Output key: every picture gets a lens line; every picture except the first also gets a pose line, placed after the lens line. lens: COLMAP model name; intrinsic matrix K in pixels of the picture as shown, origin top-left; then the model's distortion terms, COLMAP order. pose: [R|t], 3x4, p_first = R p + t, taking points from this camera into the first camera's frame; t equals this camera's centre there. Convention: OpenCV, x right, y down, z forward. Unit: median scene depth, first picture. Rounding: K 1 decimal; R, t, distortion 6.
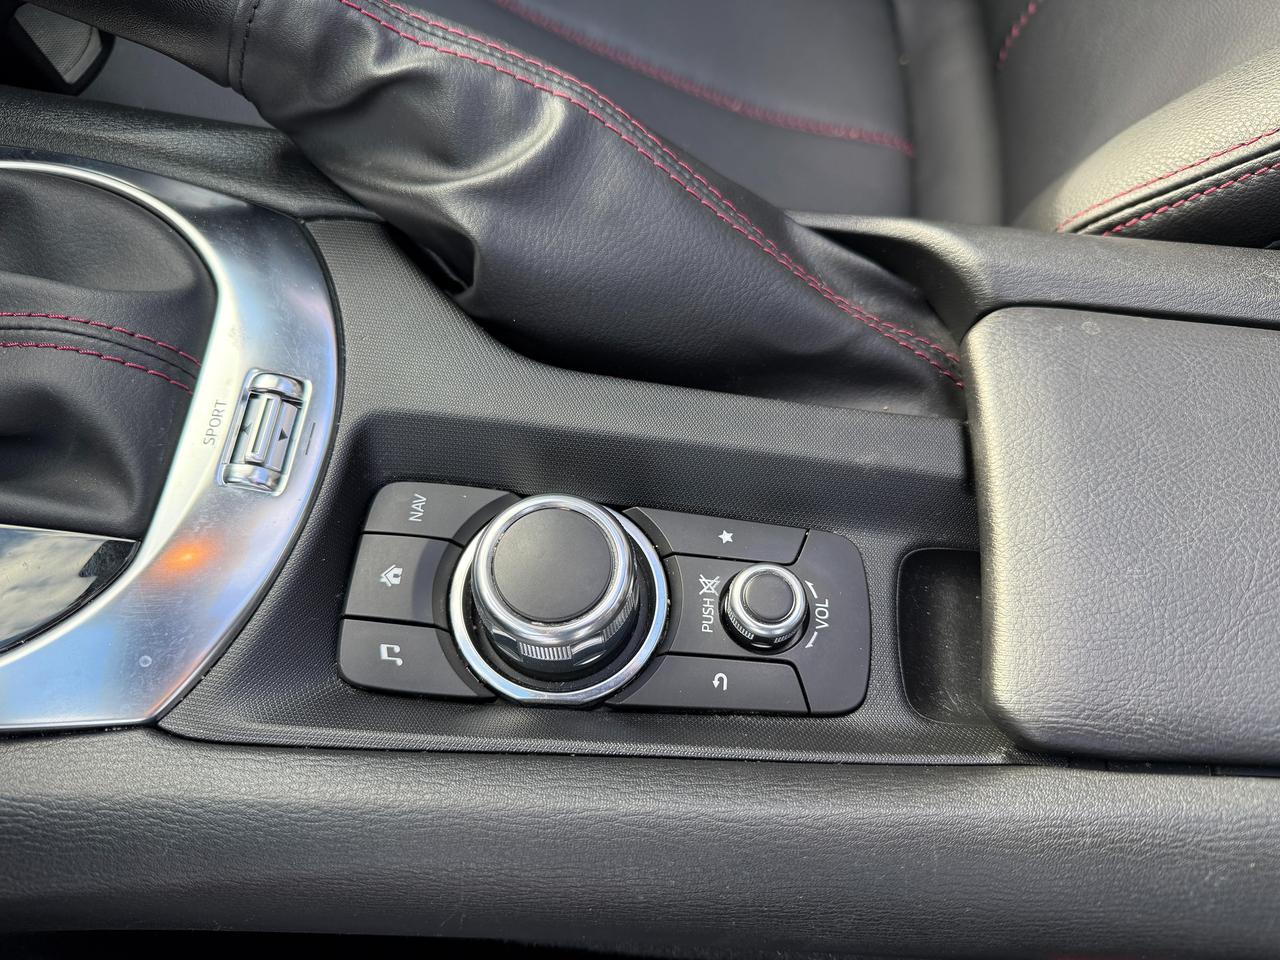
lens RADIAL K [[894.0, 0, 625.1], [0, 894.0, 478.1], [0, 0, 1]] dist [0.300654, -0.500182]
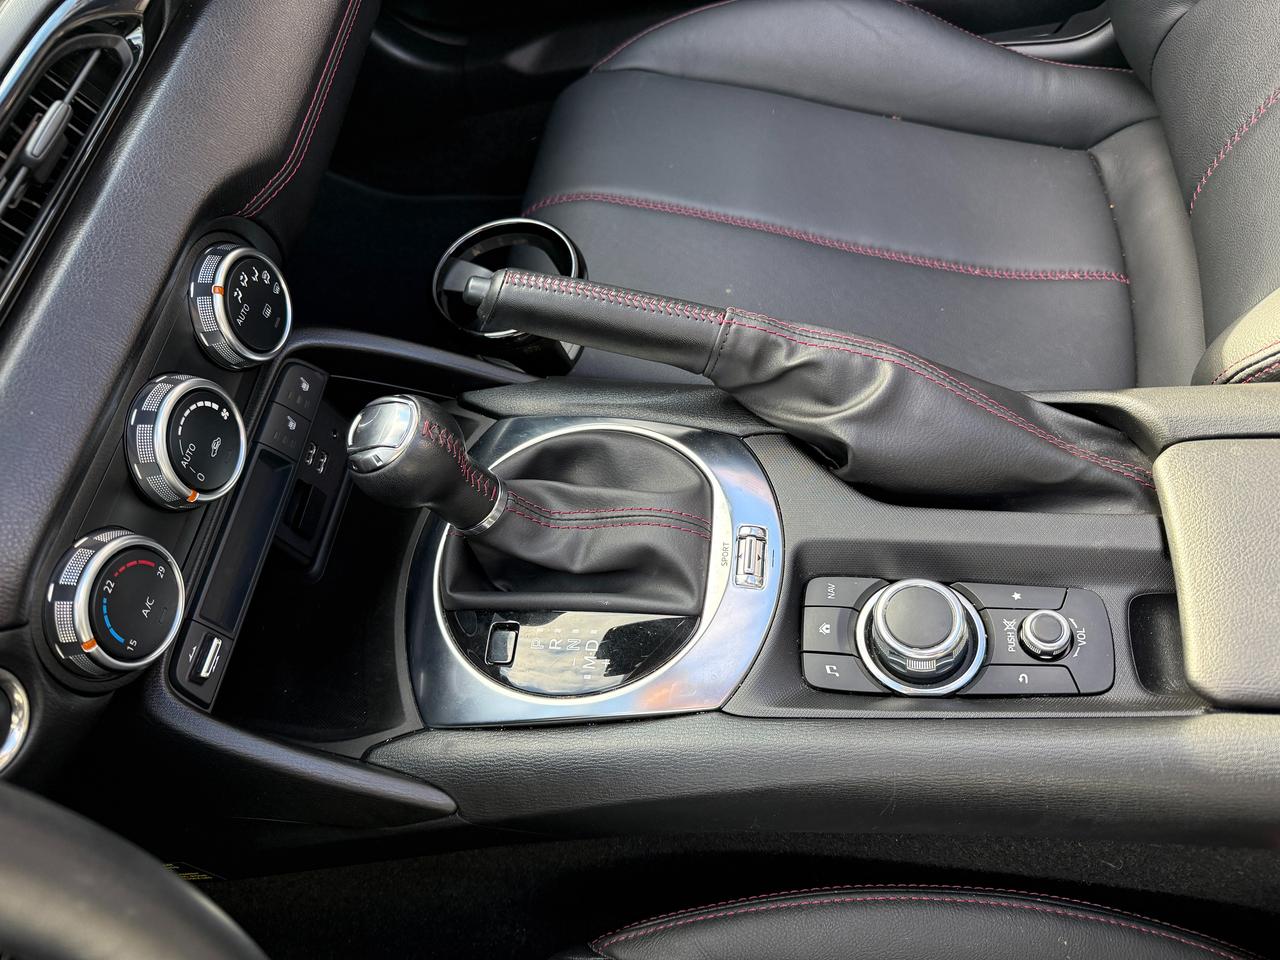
lens RADIAL K [[903.3, 0, 640.0], [0, 903.3, 480.0], [0, 0, 1]] dist [0.079483, -0.112300]
pose [[0.963237, -0.104833, -0.247356, -0.126418], [0.085427, 0.992455, -0.087952, -0.062611], [0.254710, 0.063588, 0.964925, -0.881853]]
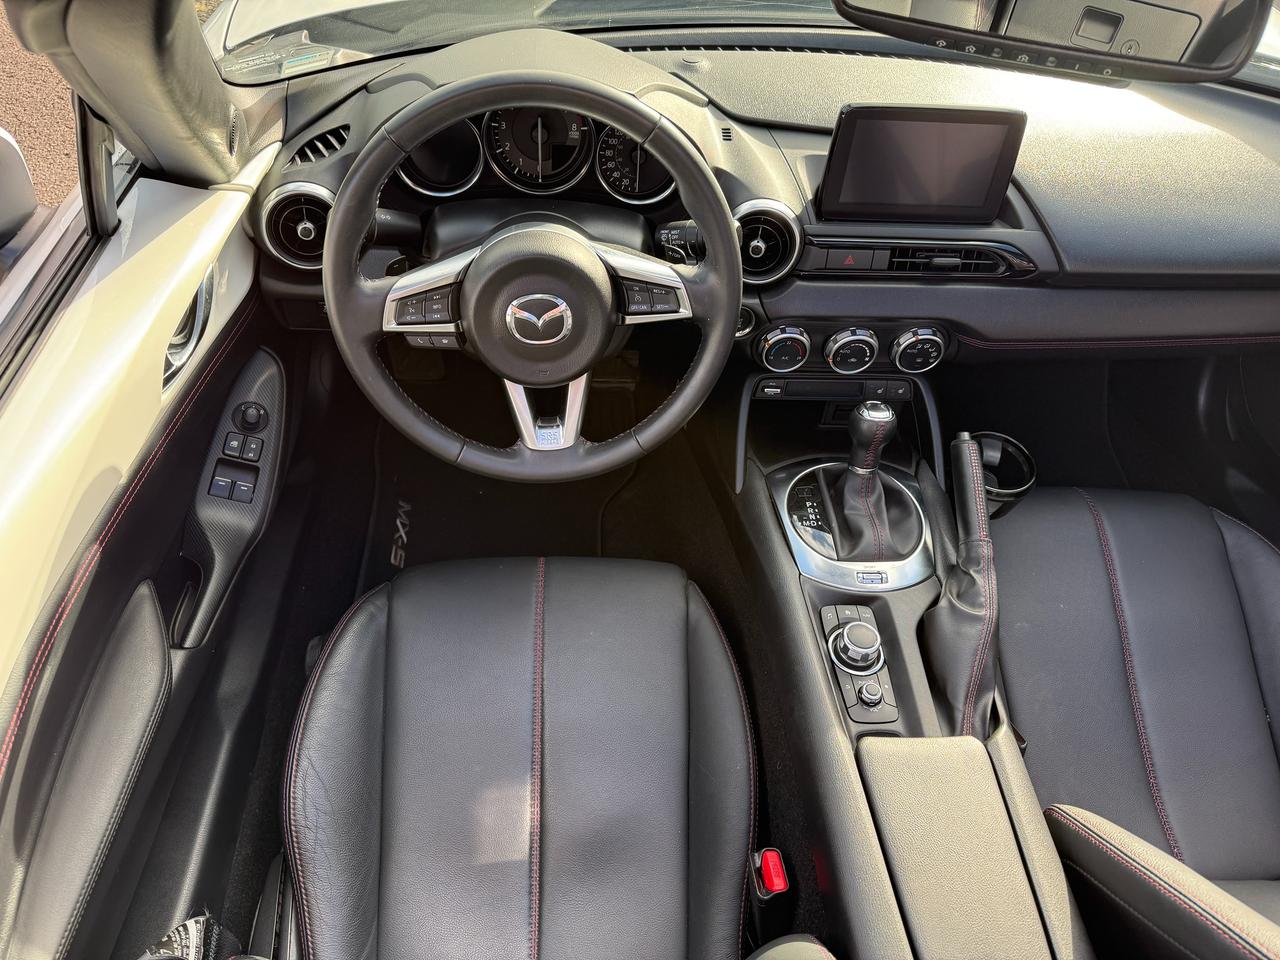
lens RADIAL K [[889.6, 0, 637.1], [0, 889.6, 485.7], [0, 0, 1]] dist [0.028572, -0.054548]
pose [[0.151959, 0.719881, -0.677259, 1.854450], [-0.916382, 0.359360, 0.176363, 0.061561], [0.370341, 0.593829, 0.714294, -2.496304]]
